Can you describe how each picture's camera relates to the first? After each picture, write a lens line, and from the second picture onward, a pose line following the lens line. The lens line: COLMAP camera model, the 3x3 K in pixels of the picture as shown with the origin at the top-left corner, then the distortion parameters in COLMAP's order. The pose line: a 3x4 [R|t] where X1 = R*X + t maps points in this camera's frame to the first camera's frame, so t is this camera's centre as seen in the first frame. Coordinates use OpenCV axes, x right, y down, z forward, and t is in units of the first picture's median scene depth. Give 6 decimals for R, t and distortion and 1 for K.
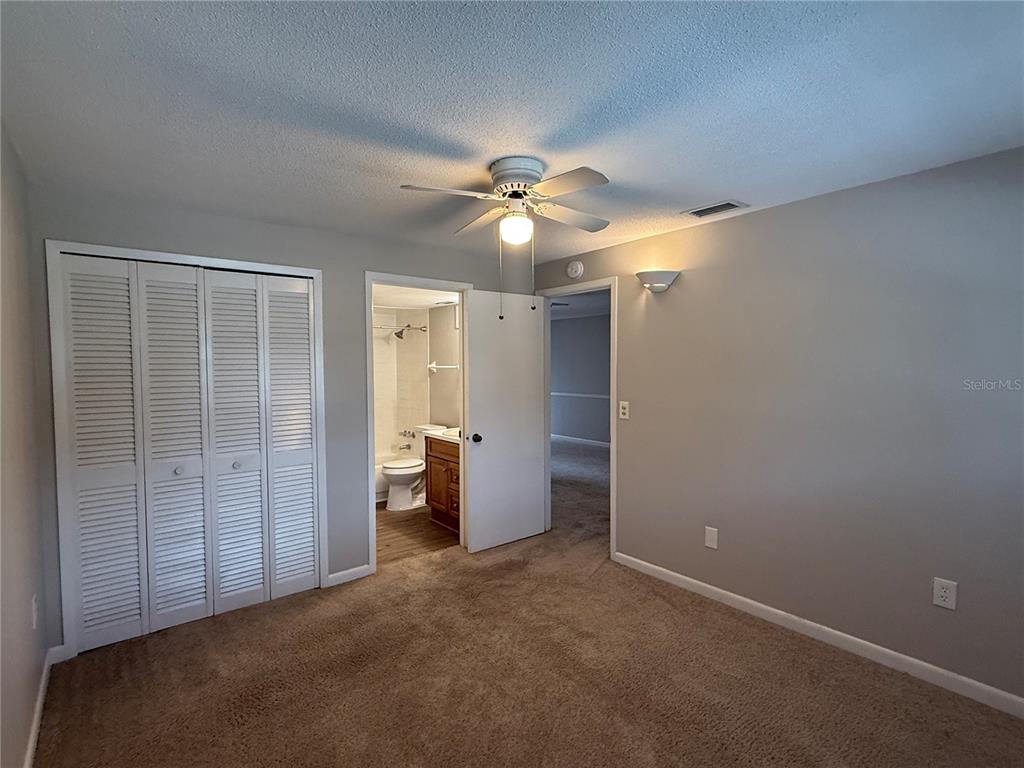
lens RADIAL K [[504.0, 0, 512.0], [0, 504.0, 384.0], [0, 0, 1]] dist [-0.002472, -0.000666]
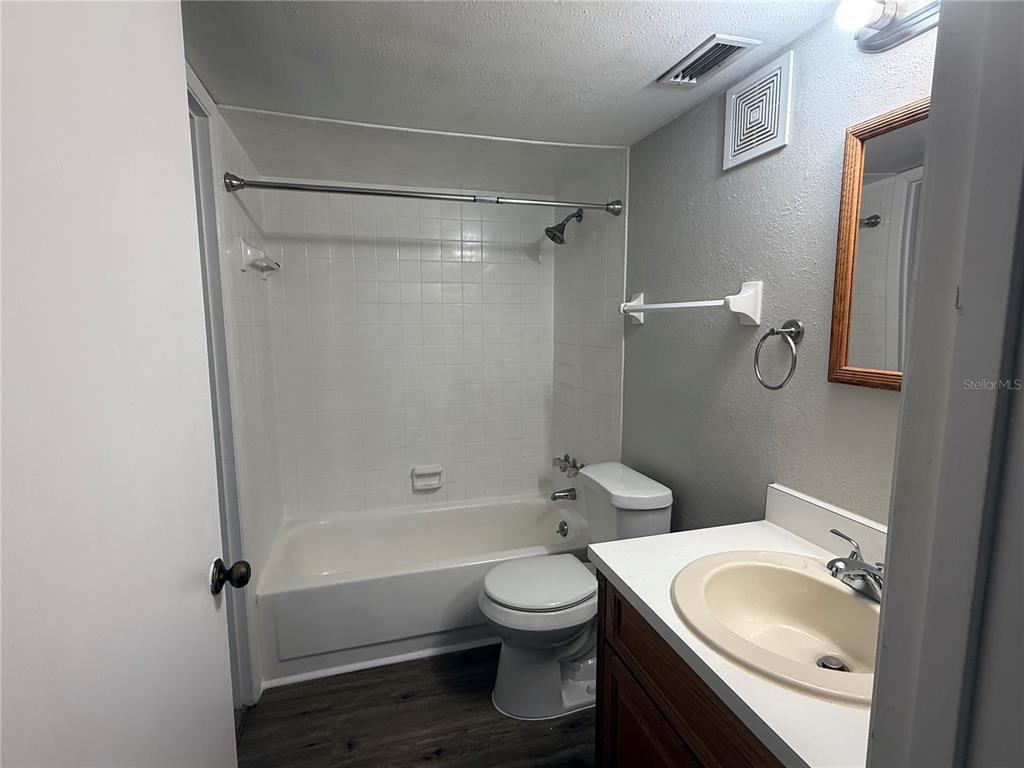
lens RADIAL K [[504.0, 0, 512.0], [0, 504.0, 384.0], [0, 0, 1]] dist [-0.002472, -0.000666]
pose [[0.926316, 0.048757, -0.373579, -0.101227], [-0.016389, 0.995867, 0.089335, -0.011104], [0.376390, -0.076630, 0.923287, 0.627268]]
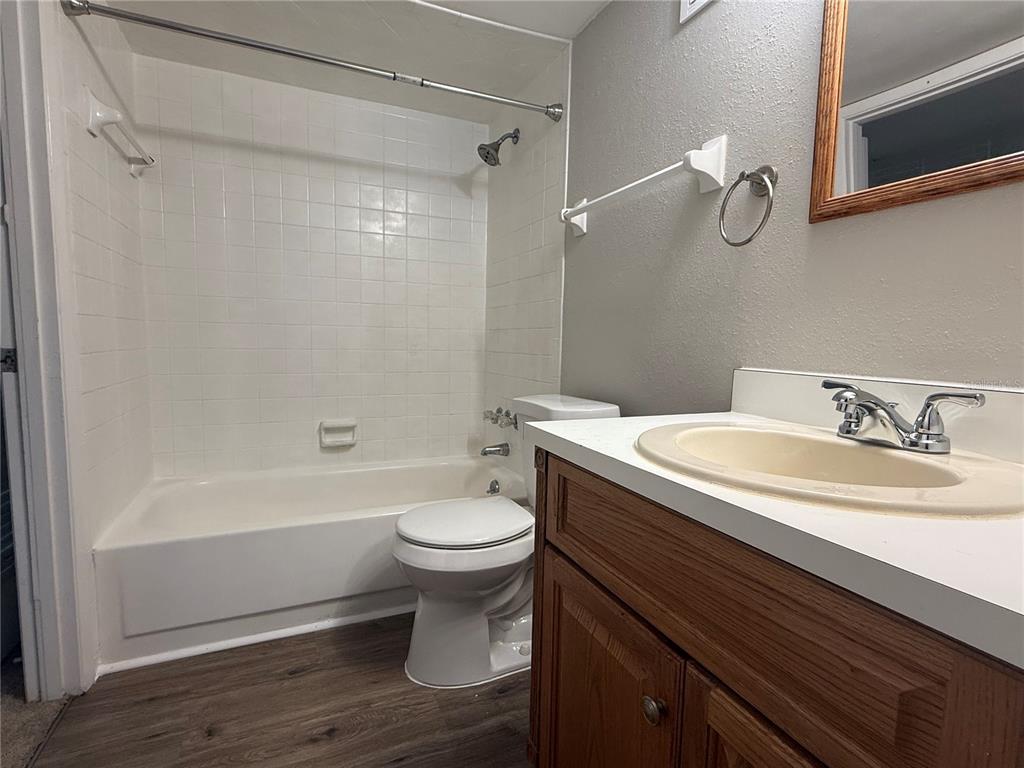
lens RADIAL K [[504.0, 0, 512.0], [0, 504.0, 384.0], [0, 0, 1]] dist [-0.002472, -0.000666]
pose [[0.966424, 0.049704, -0.252100, -0.110946], [-0.037147, 0.997832, 0.054331, 0.056049], [0.254254, -0.043142, 0.966175, 0.672642]]
